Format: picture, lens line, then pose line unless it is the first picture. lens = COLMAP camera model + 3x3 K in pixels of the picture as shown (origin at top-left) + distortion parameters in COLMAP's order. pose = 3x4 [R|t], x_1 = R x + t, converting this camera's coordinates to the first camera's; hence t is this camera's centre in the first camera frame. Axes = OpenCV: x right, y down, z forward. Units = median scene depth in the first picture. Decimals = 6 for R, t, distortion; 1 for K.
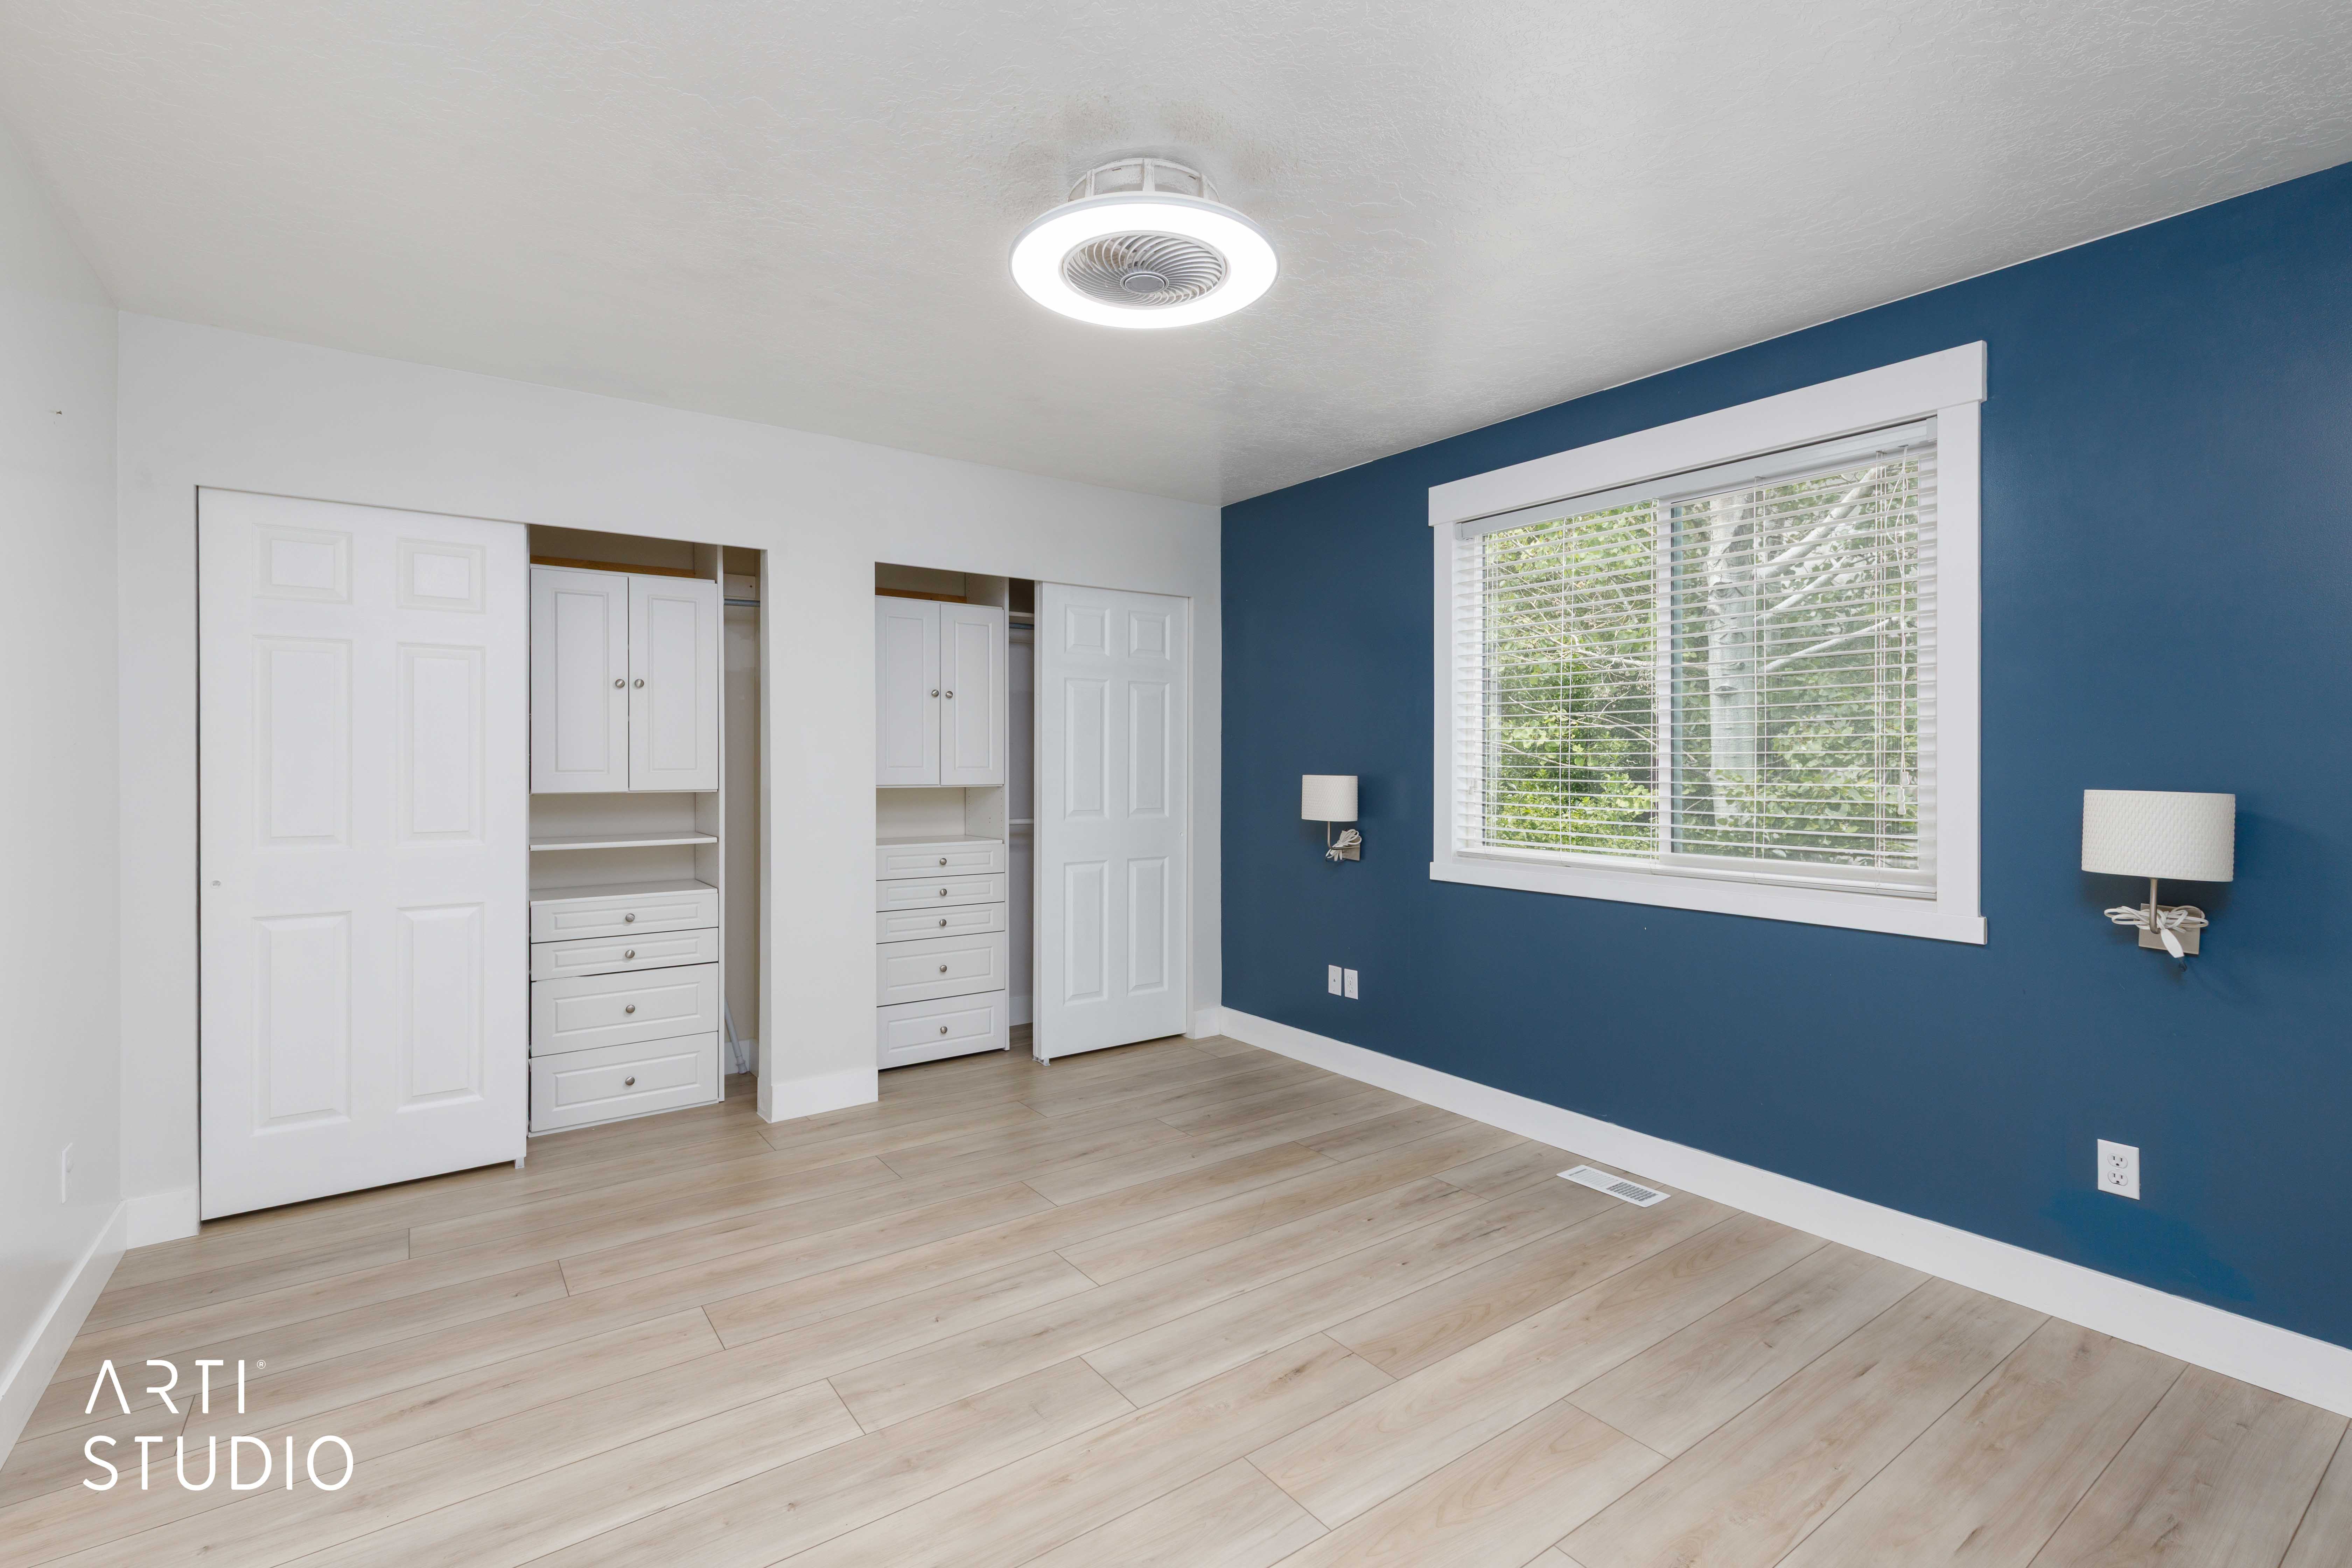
lens RADIAL K [[1063.3, 0, 1173.1], [0, 1063.3, 781.8], [0, 0, 1]] dist [0.007436, 0.000361]
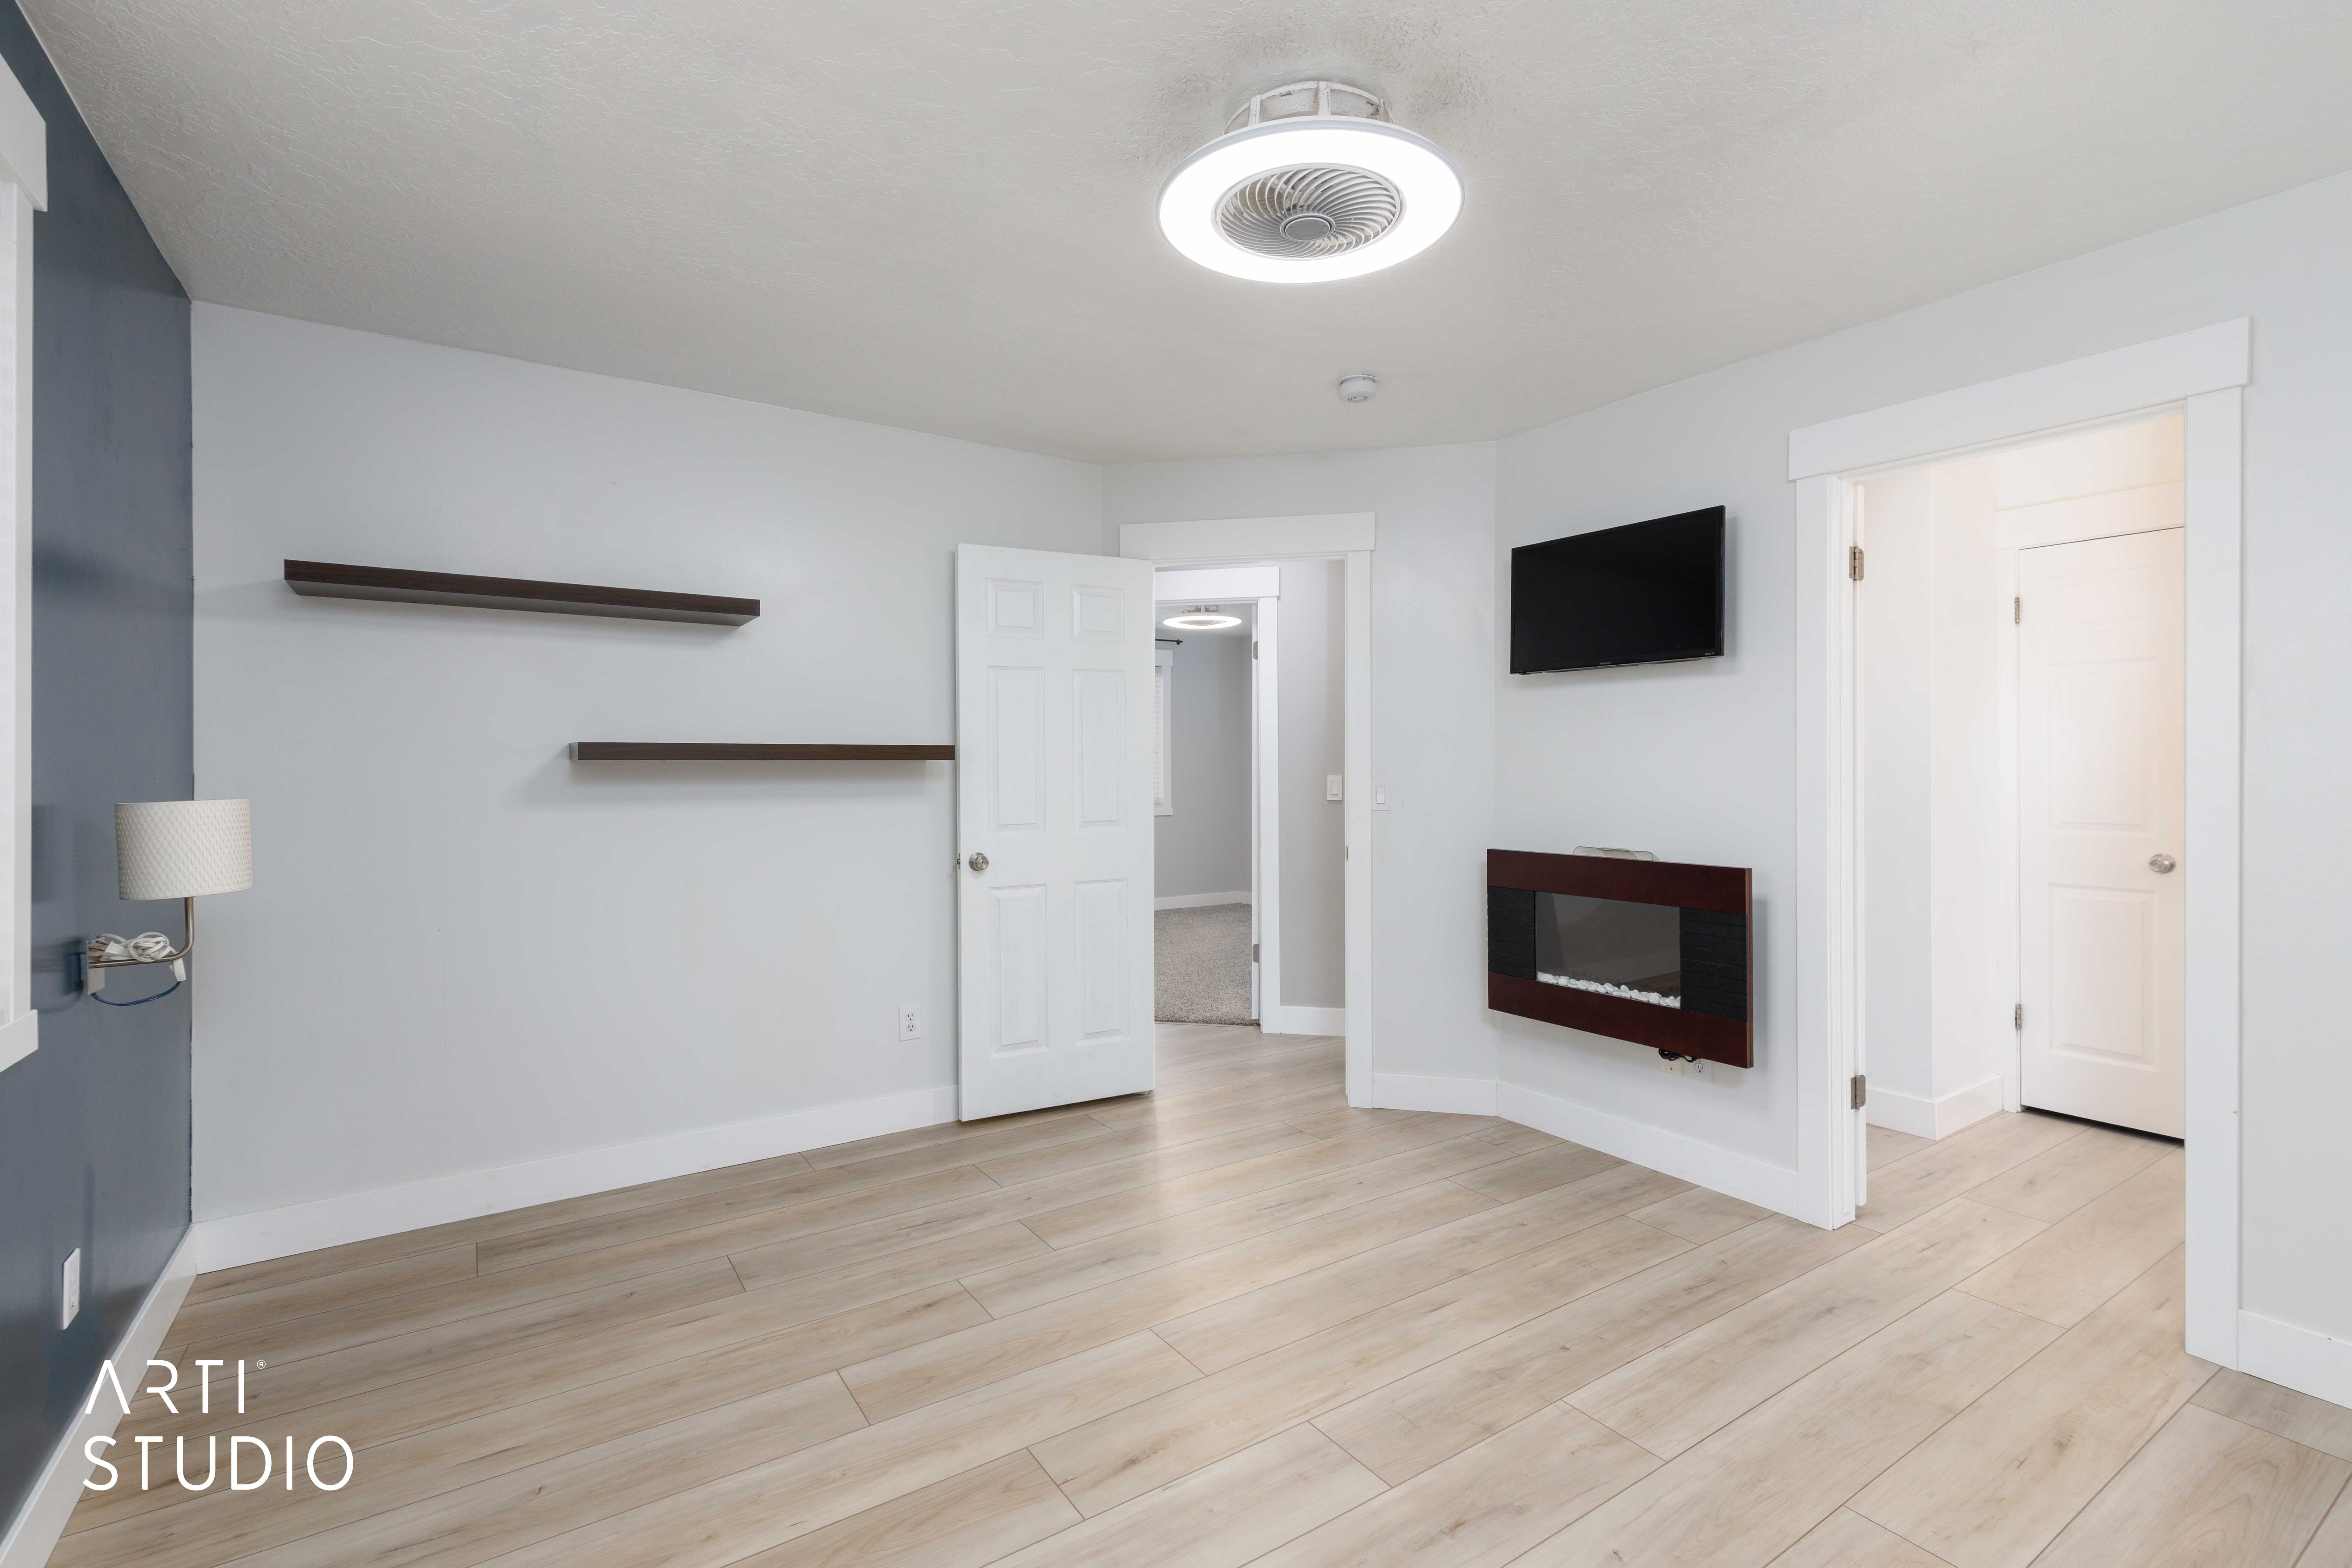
lens RADIAL K [[1063.3, 0, 1173.1], [0, 1063.3, 781.8], [0, 0, 1]] dist [0.007436, 0.000361]
pose [[-0.999153, 0.000054, 0.041158, 0.050930], [0.001213, 0.999603, 0.028138, -0.031714], [-0.041140, 0.028164, -0.998756, 1.952262]]
